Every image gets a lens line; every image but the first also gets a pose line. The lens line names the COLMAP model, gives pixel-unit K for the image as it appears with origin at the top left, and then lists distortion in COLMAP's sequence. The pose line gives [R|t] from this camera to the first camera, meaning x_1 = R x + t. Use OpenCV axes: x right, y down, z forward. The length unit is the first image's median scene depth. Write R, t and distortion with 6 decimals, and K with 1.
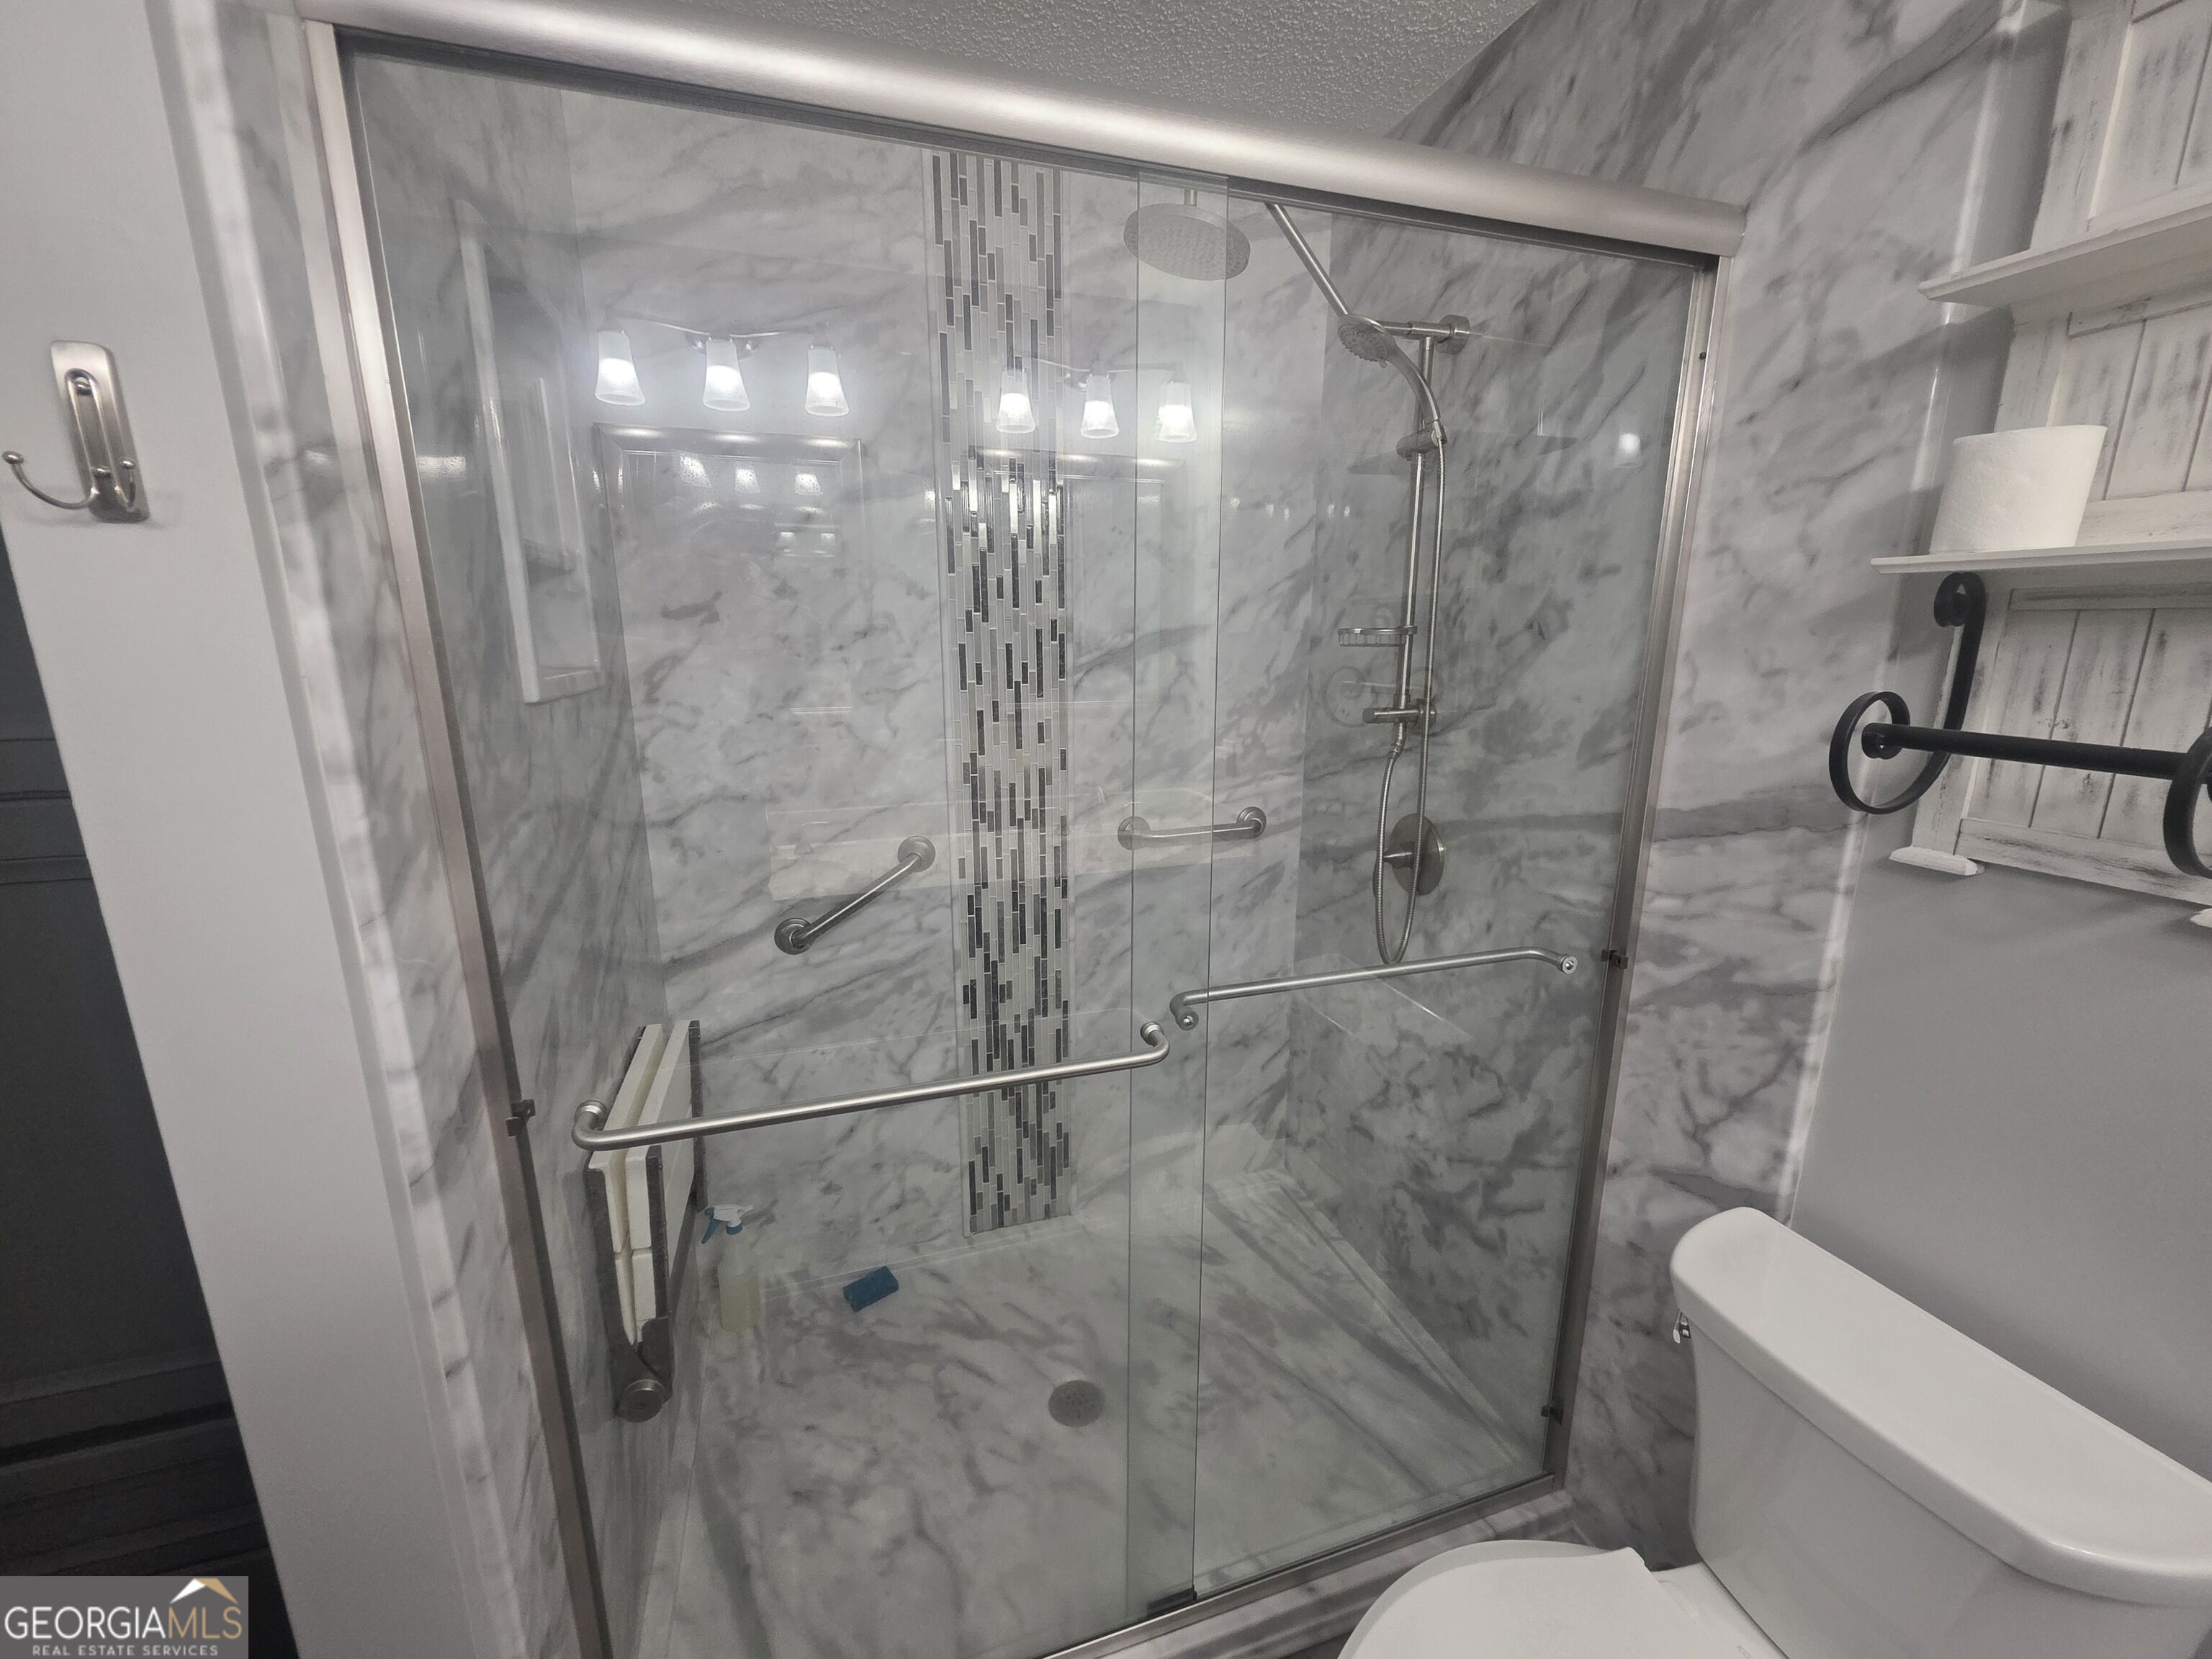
lens RADIAL K [[881.7, 0, 1106.0], [0, 881.7, 829.5], [0, 0, 1]] dist [0.004724, -0.000556]
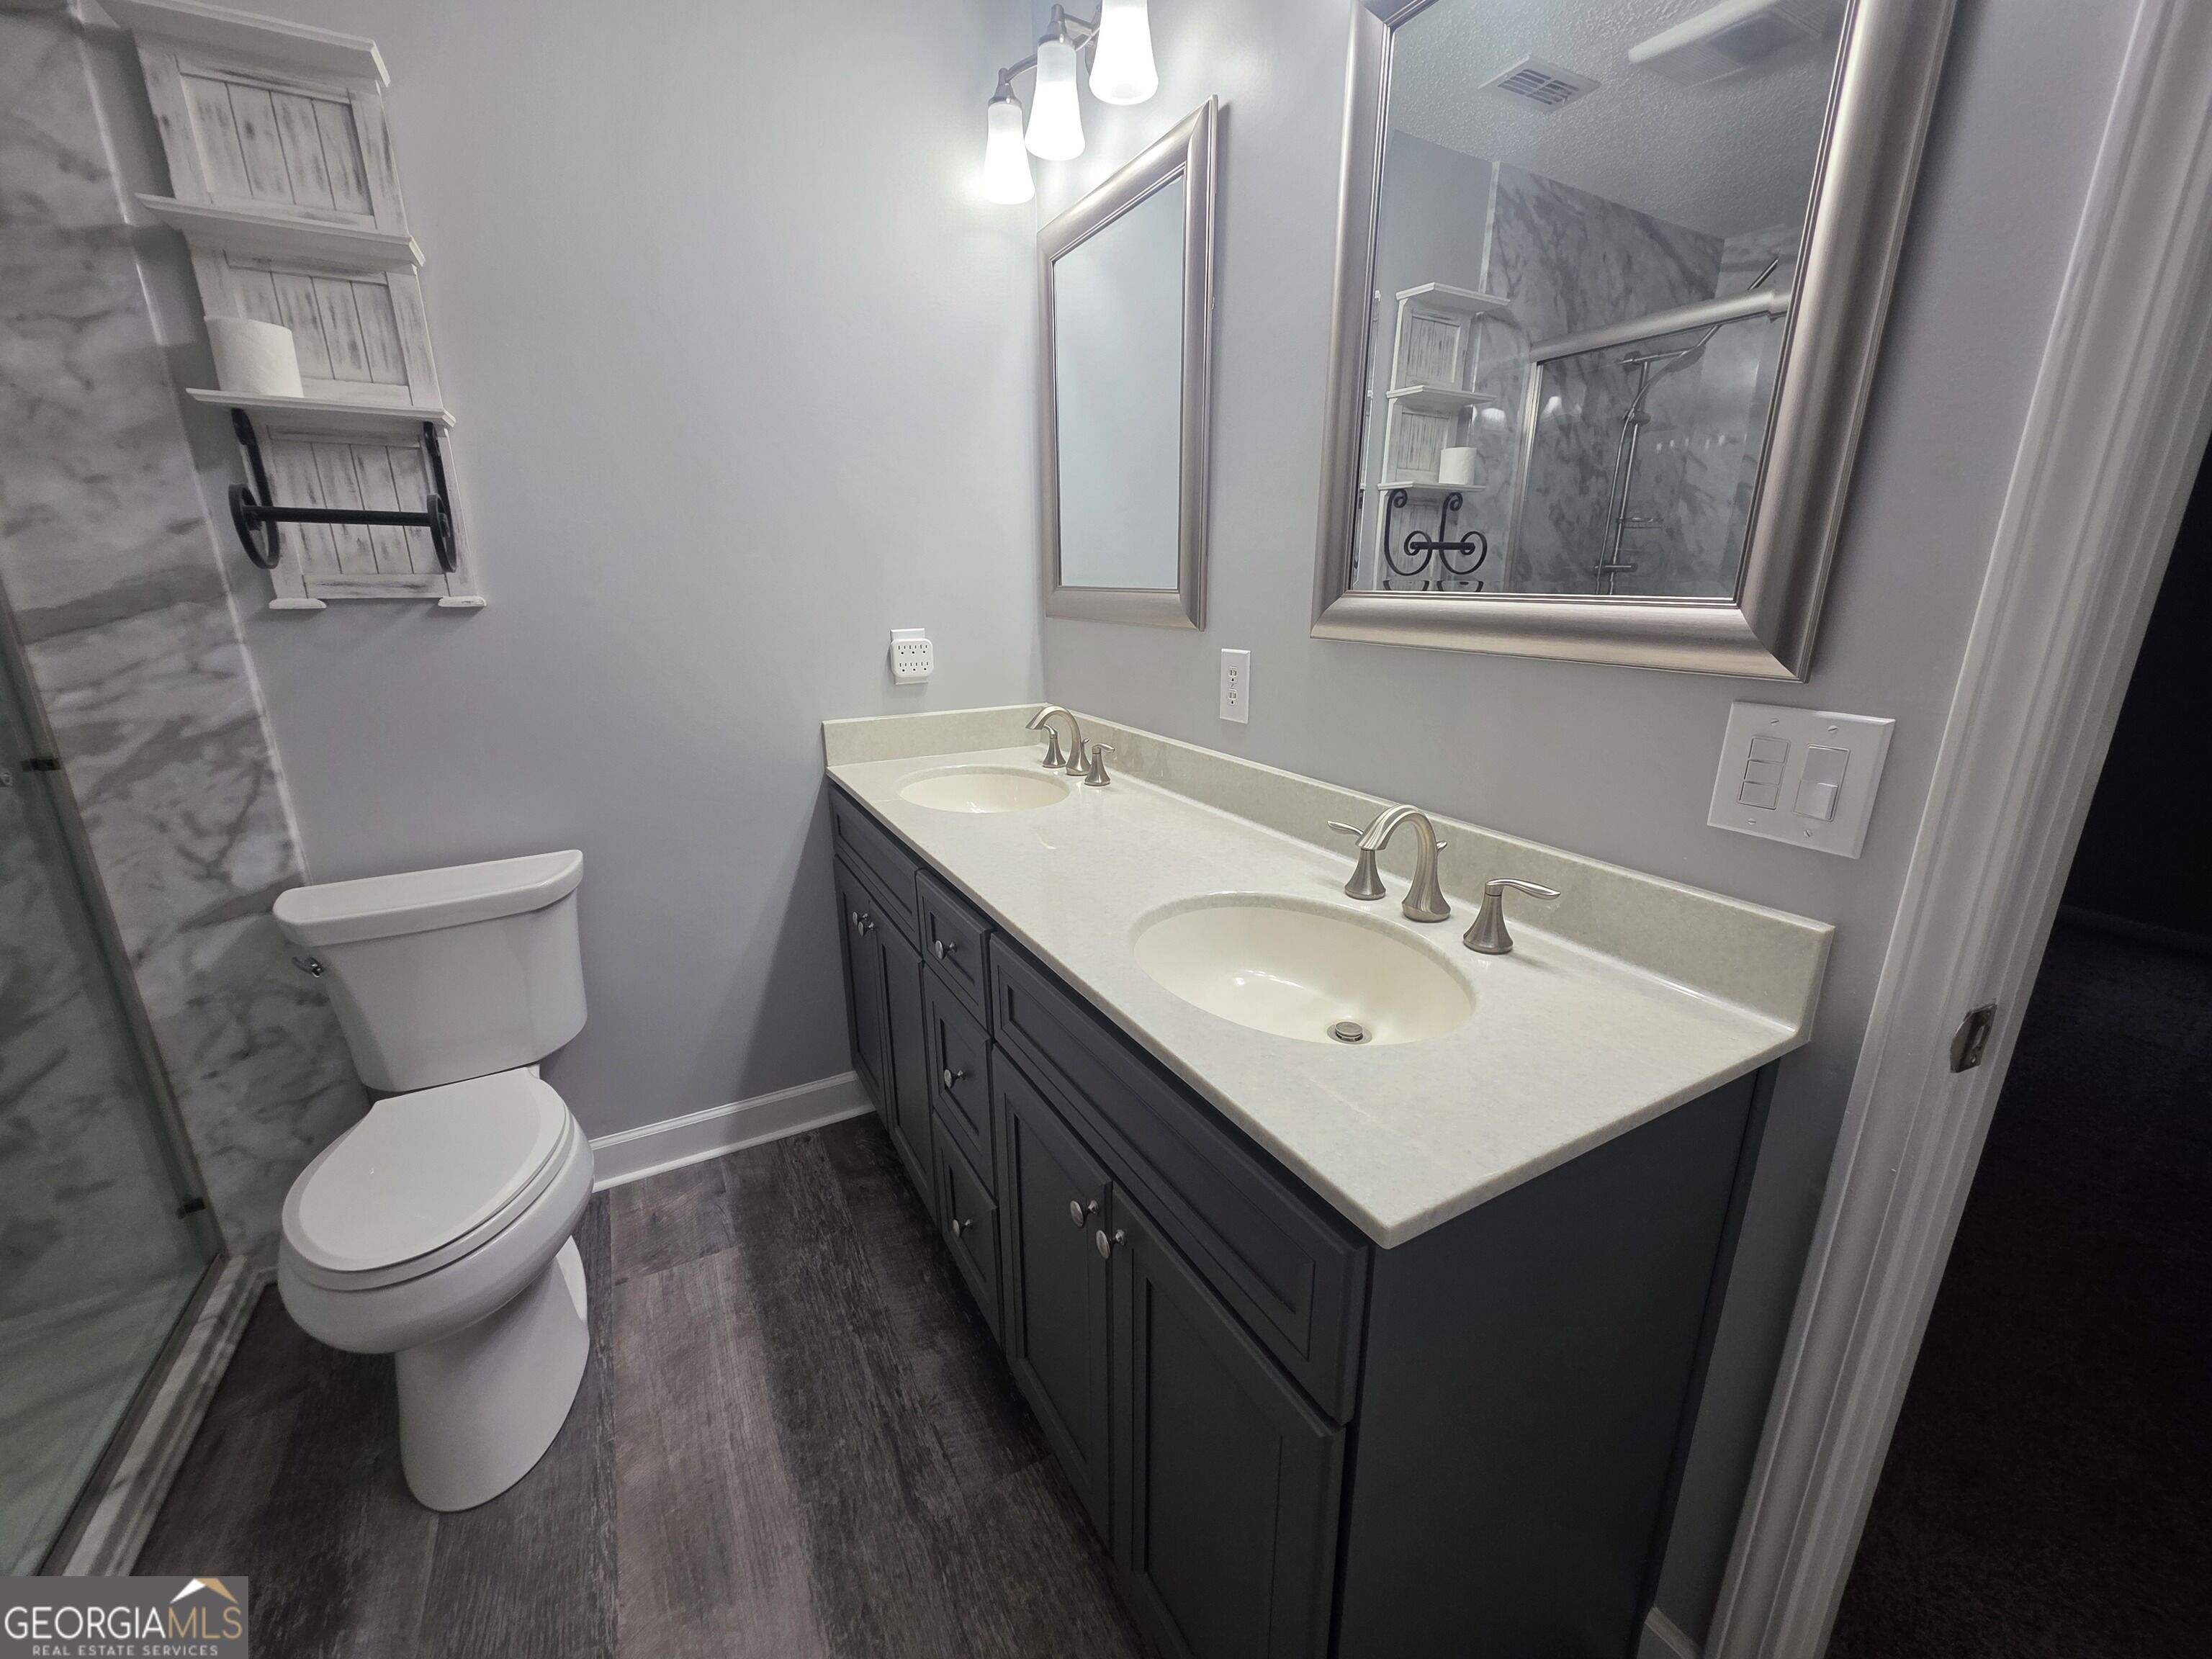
lens RADIAL K [[877.1, 0, 1106.0], [0, 877.1, 829.5], [0, 0, 1]] dist [0.000247, -0.000712]
pose [[-0.194077, -0.268216, 0.943607, -0.575515], [0.217725, 0.926129, 0.308028, 0.148172], [-0.956520, 0.265228, -0.121343, -0.052520]]
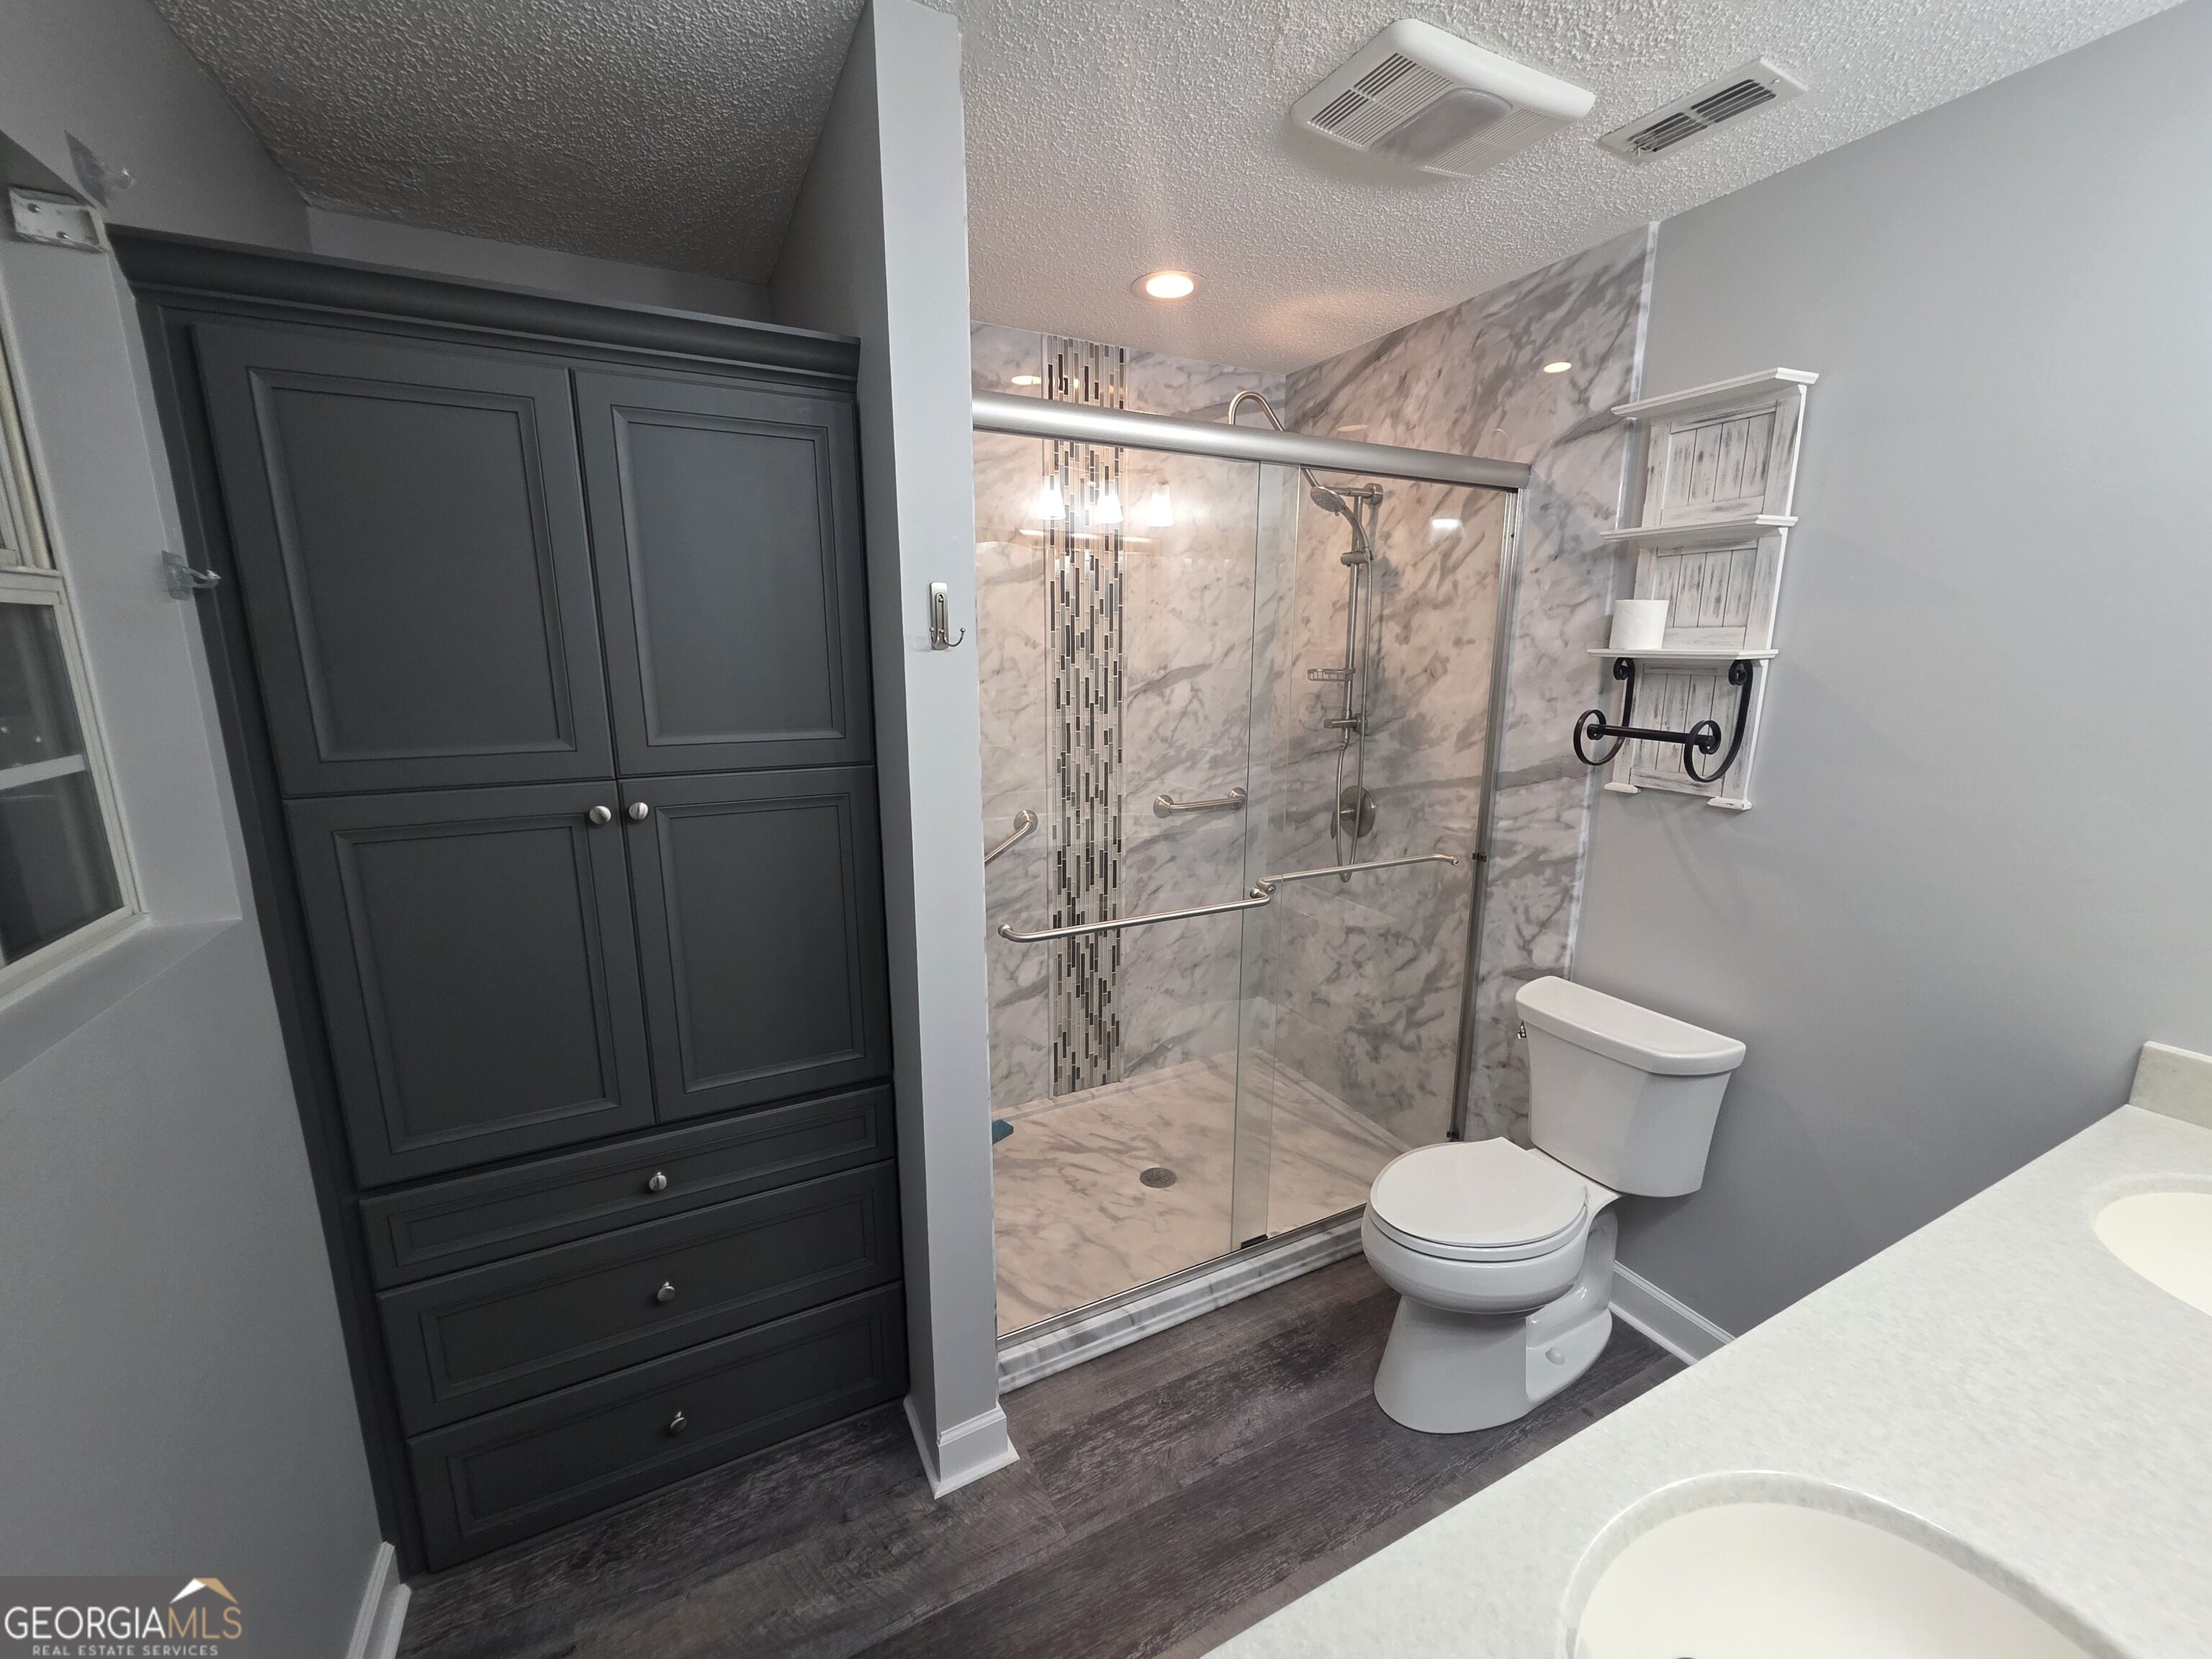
lens RADIAL K [[881.7, 0, 1106.0], [0, 881.7, 829.5], [0, 0, 1]] dist [0.004724, -0.000556]
pose [[0.987705, -0.029114, 0.153595, -0.384846], [0.031240, 0.999446, -0.011445, 0.074630], [-0.153177, 0.016103, 0.988068, -0.564365]]
